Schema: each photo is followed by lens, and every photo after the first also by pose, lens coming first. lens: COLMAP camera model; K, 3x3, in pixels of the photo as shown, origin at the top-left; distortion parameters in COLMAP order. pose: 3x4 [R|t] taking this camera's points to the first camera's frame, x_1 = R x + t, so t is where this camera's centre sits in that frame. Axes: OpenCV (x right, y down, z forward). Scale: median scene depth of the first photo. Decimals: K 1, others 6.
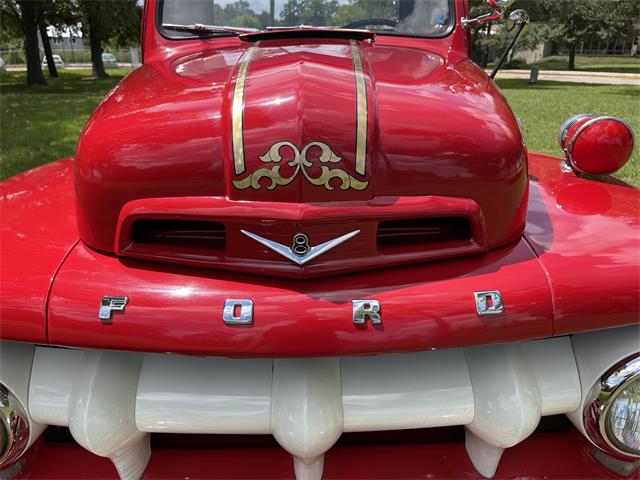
lens RADIAL K [[487.1, 0, 320.0], [0, 487.1, 240.0], [0, 0, 1]] dist [0.003303, -0.001452]
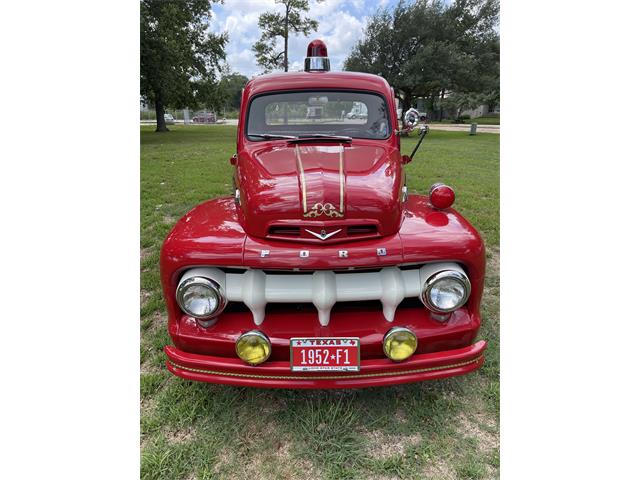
lens RADIAL K [[487.1, 0, 320.0], [0, 487.1, 240.0], [0, 0, 1]] dist [0.003303, -0.001452]
pose [[0.999954, -0.006231, 0.007283, -0.074530], [0.006480, 0.999379, -0.034634, 0.141840], [-0.007063, 0.034680, 0.999374, -1.965679]]
